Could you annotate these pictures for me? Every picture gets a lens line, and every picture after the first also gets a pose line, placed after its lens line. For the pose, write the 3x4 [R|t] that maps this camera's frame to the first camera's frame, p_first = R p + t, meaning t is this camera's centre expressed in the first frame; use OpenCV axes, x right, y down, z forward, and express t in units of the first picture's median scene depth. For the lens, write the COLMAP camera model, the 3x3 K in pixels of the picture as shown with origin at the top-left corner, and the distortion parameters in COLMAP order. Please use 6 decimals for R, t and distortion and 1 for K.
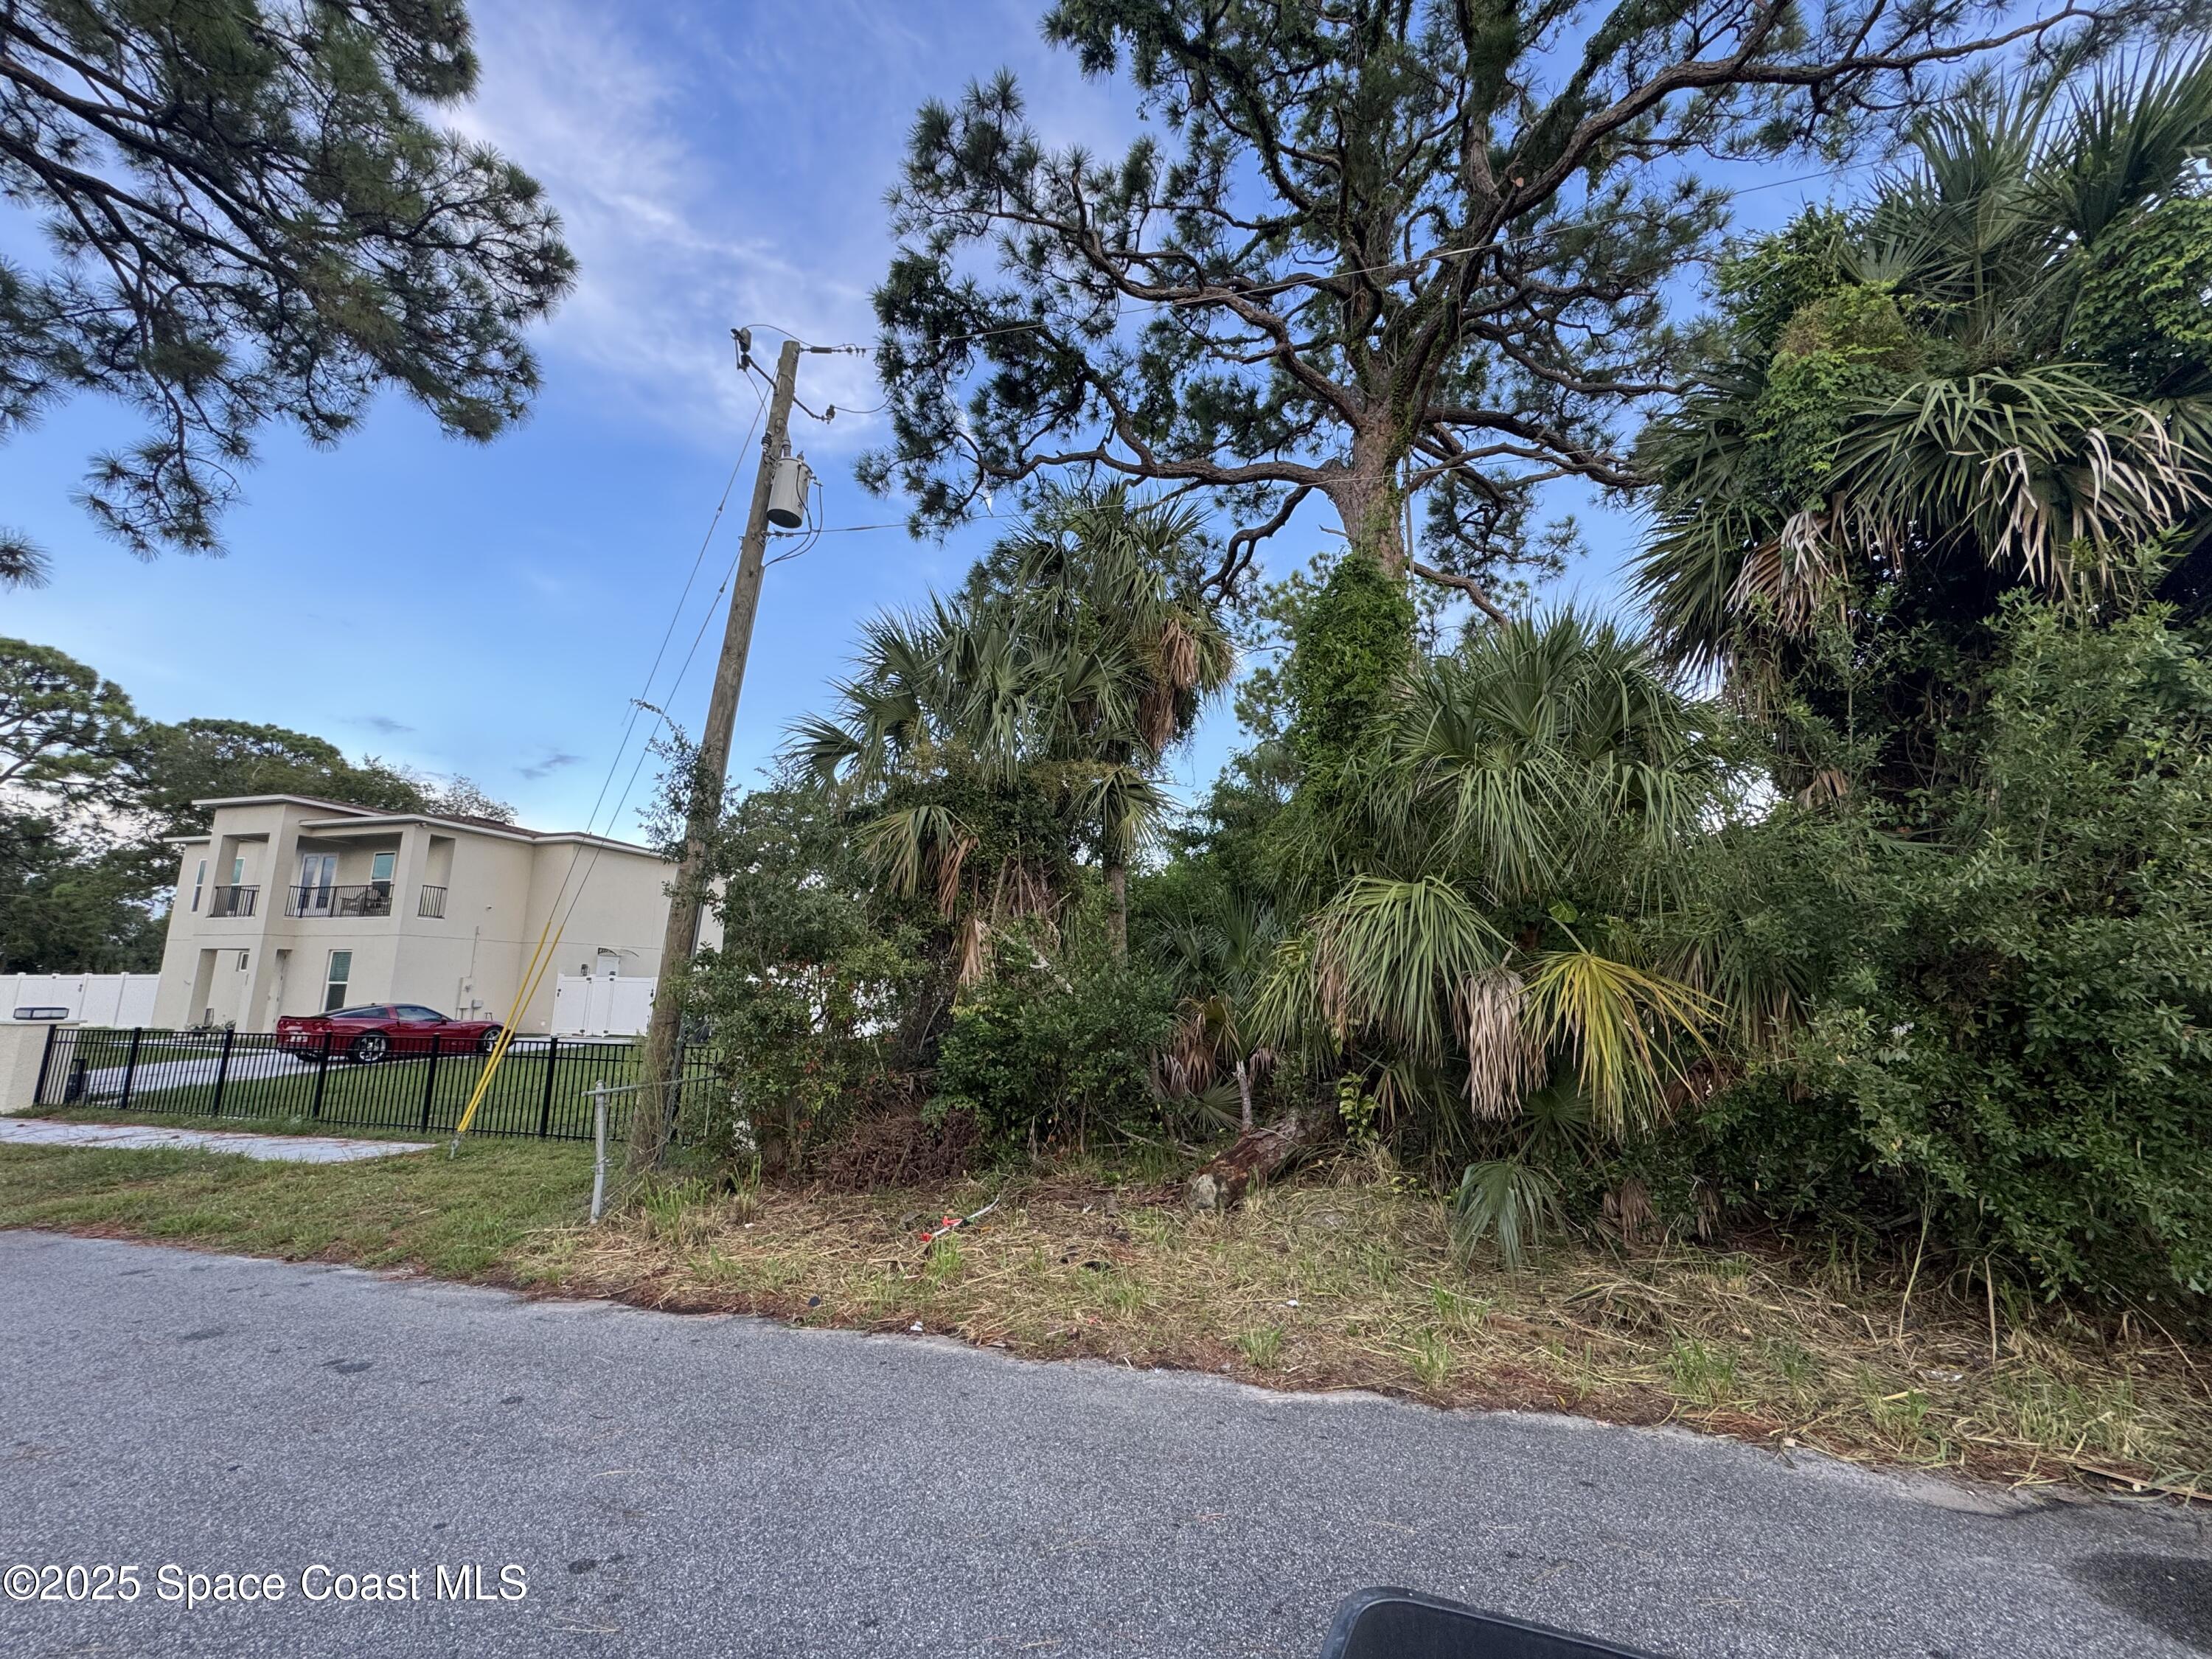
lens RADIAL K [[885.0, 0, 1098.9], [0, 885.0, 819.2], [0, 0, 1]] dist [-0.002340, 0.000364]
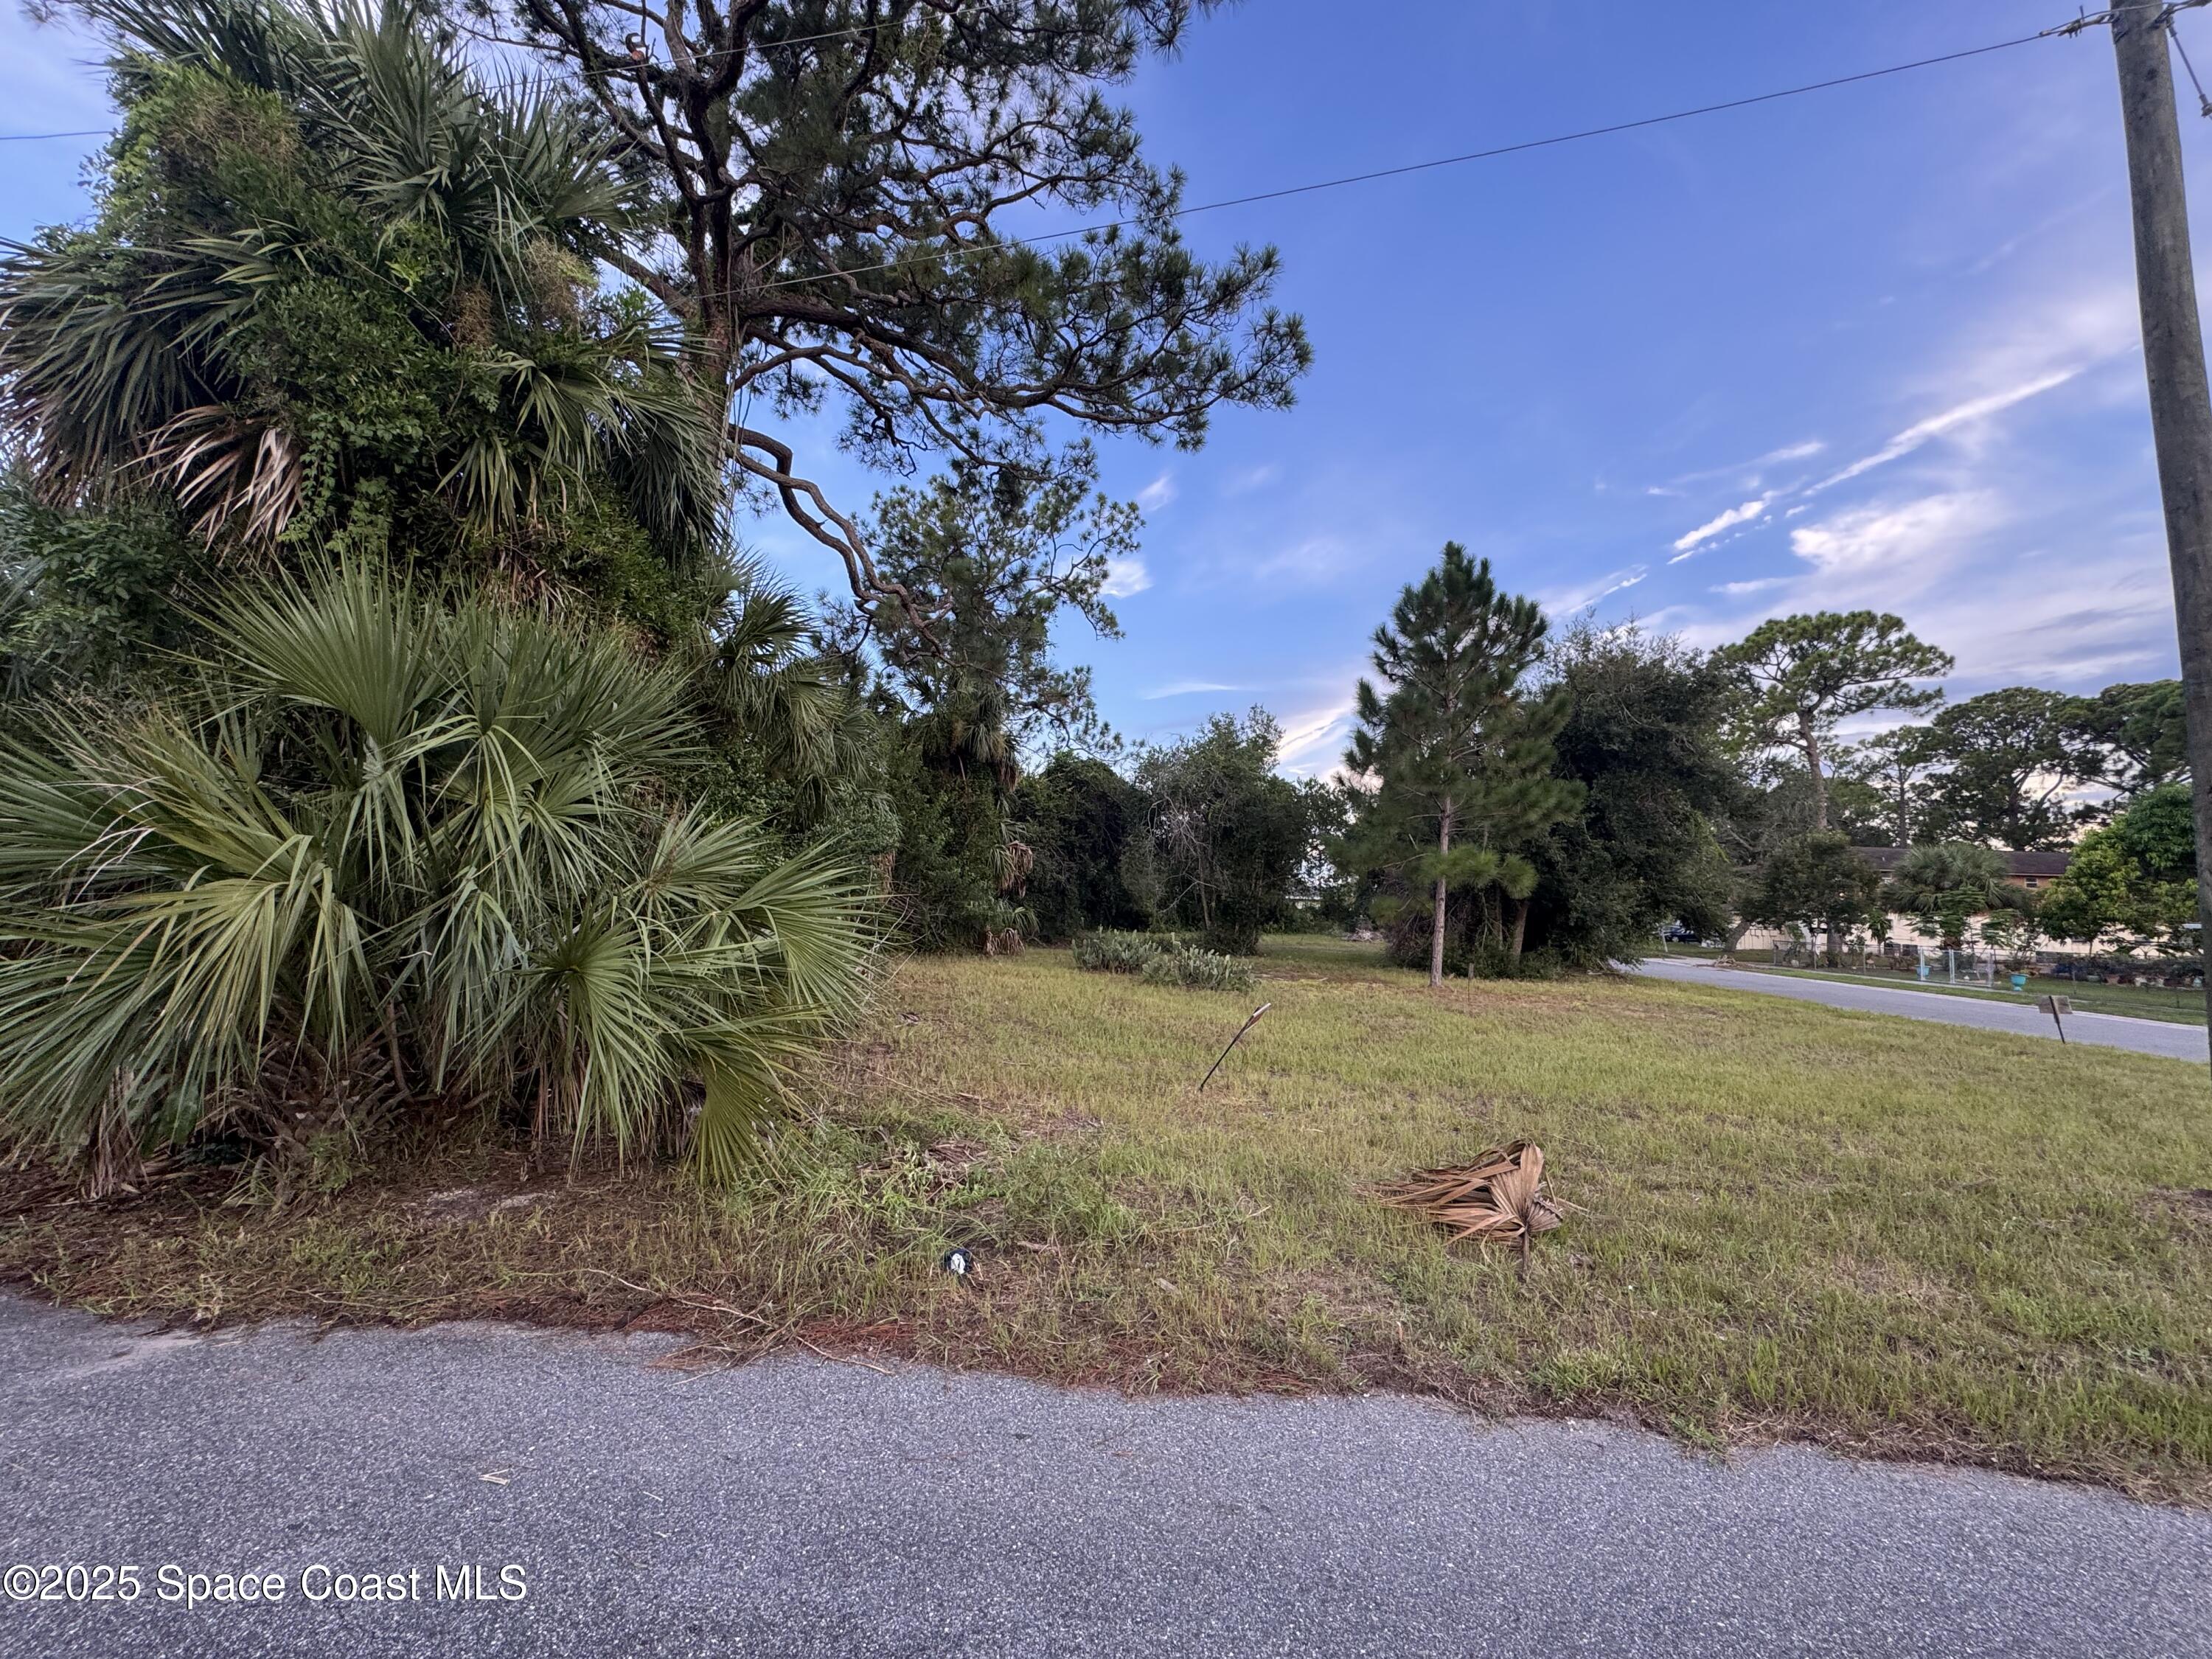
lens RADIAL K [[885.0, 0, 1104.3], [0, 885.0, 829.7], [0, 0, 1]] dist [-0.002340, 0.000364]
pose [[0.991079, 0.042684, 0.126258, 0.685566], [-0.056001, 0.993011, 0.103885, -0.004176], [-0.120942, -0.110029, 0.986543, -0.084877]]
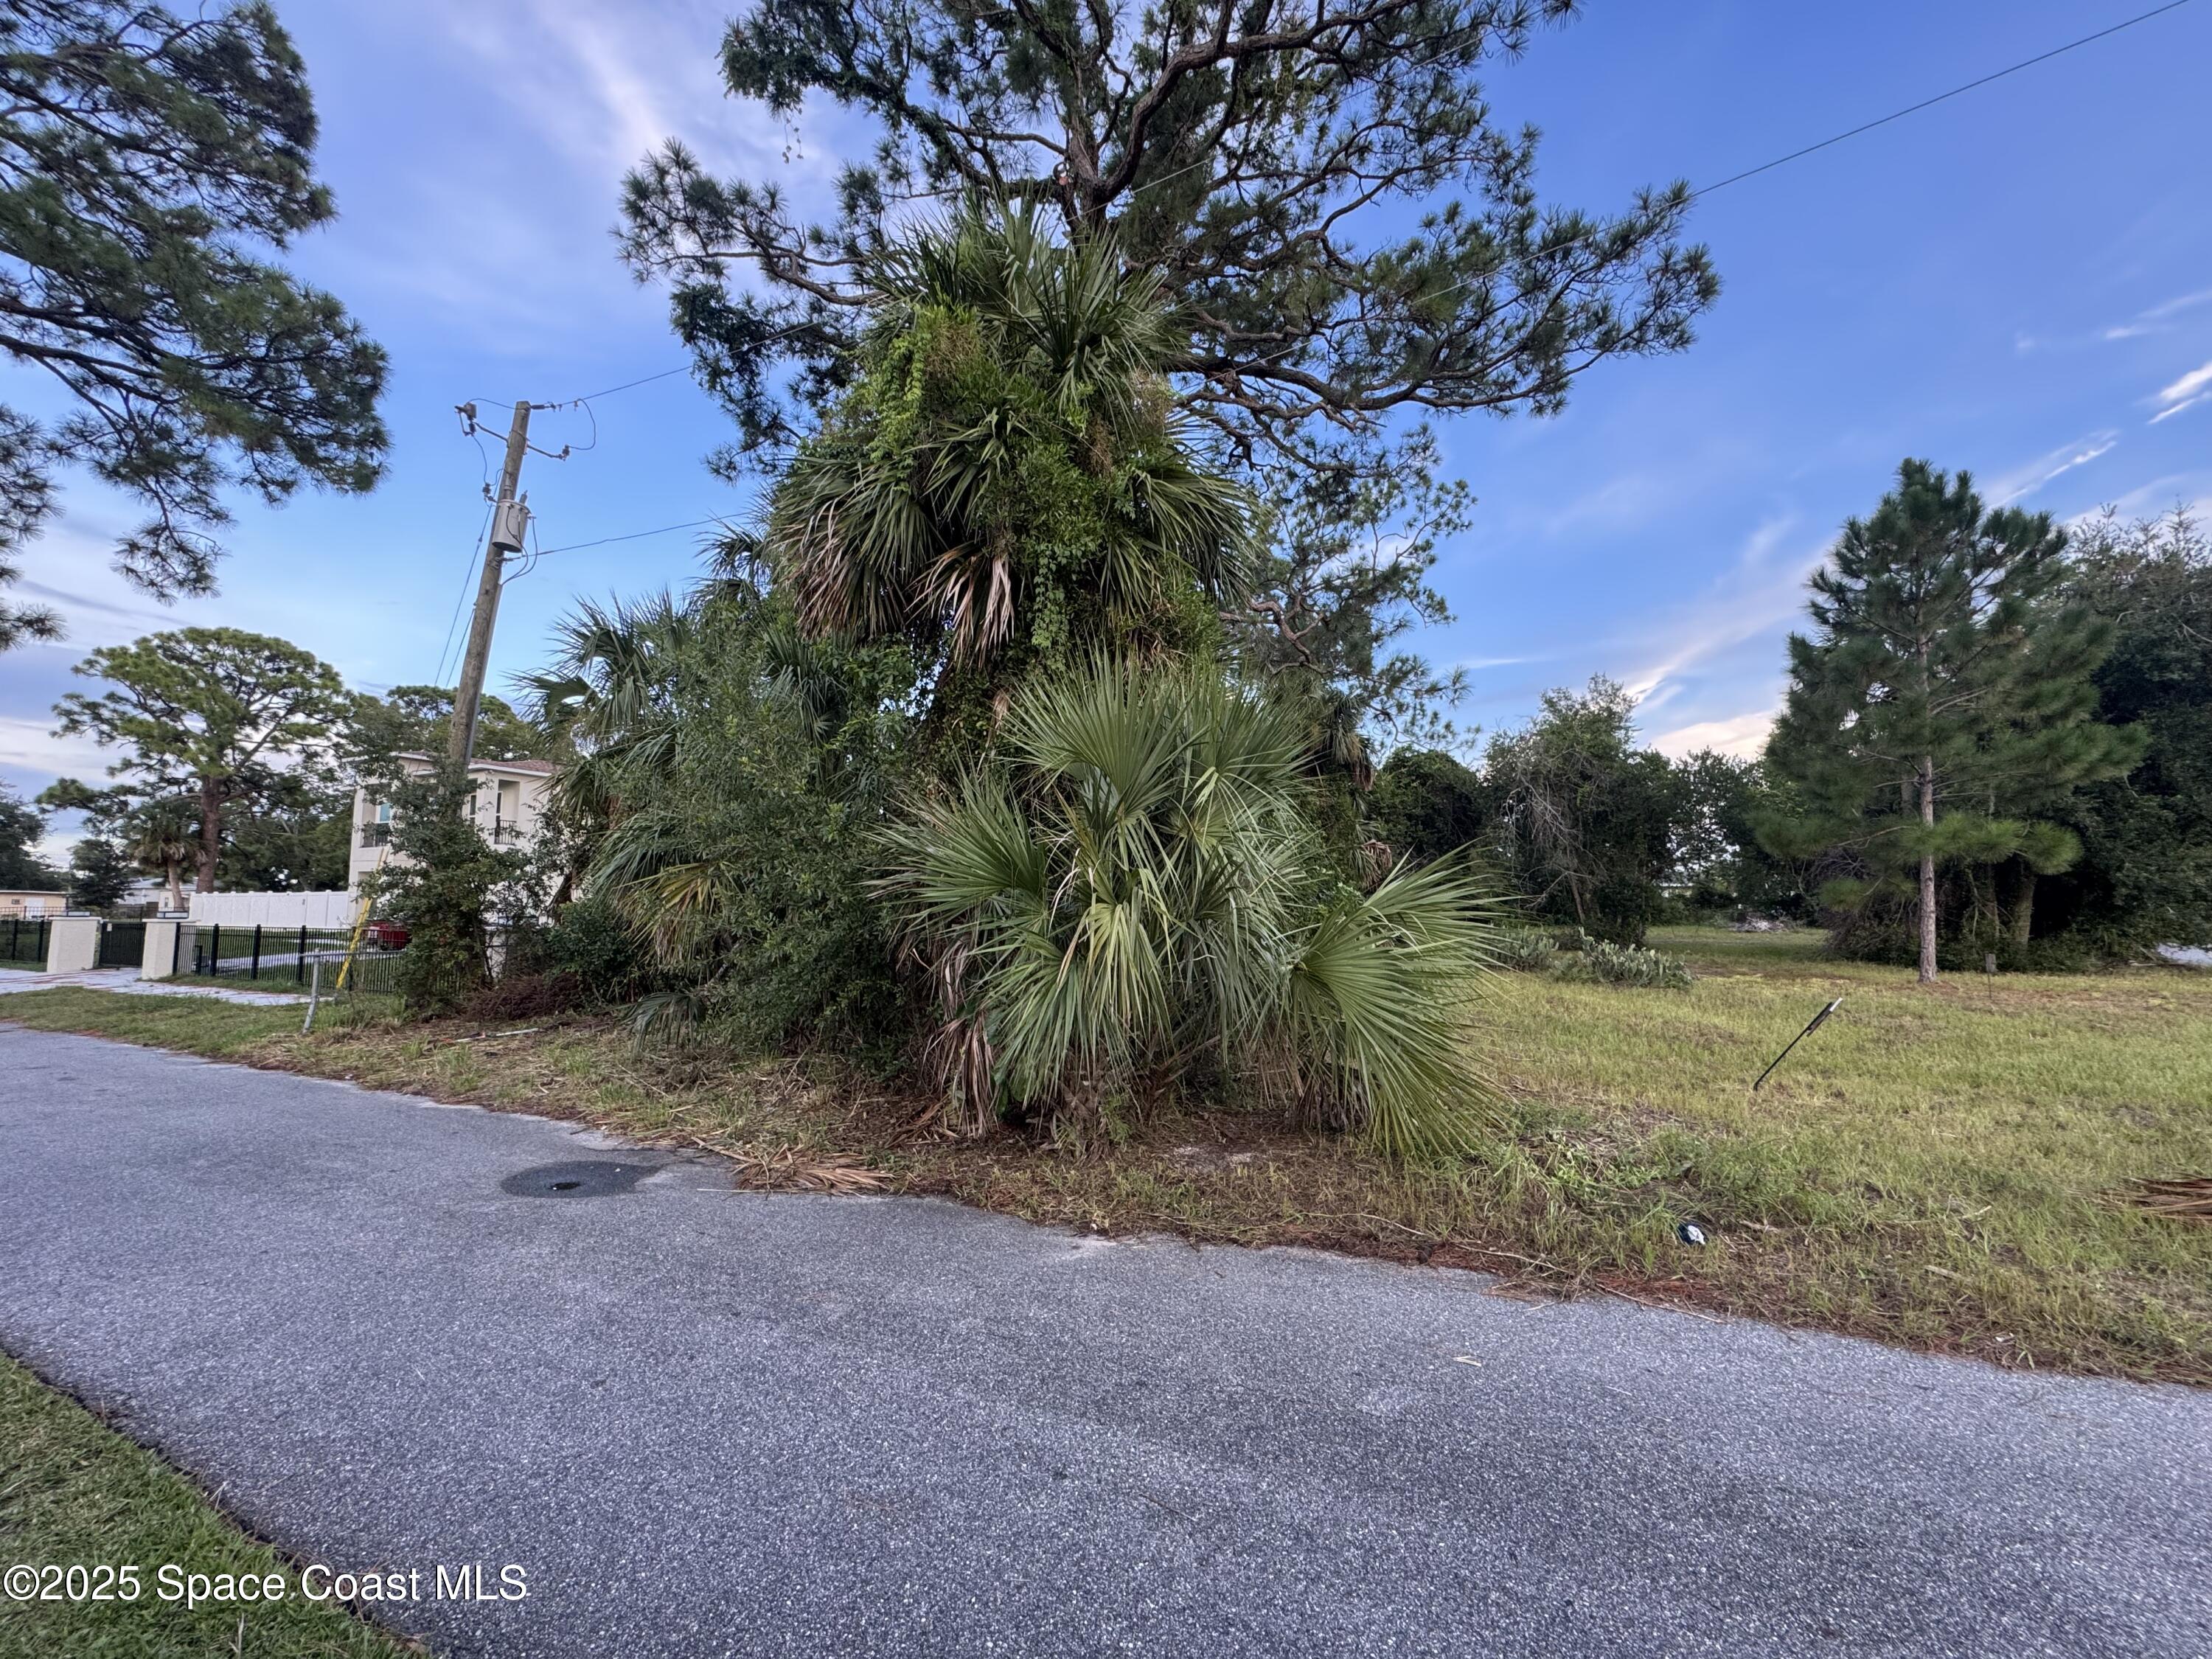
lens RADIAL K [[885.0, 0, 1101.0], [0, 885.0, 828.4], [0, 0, 1]] dist [-0.002340, 0.000364]
pose [[0.981605, -0.020583, -0.189808, 0.549102], [0.040638, 0.993915, 0.102380, -0.012732], [0.186546, -0.108211, 0.976469, -0.133053]]
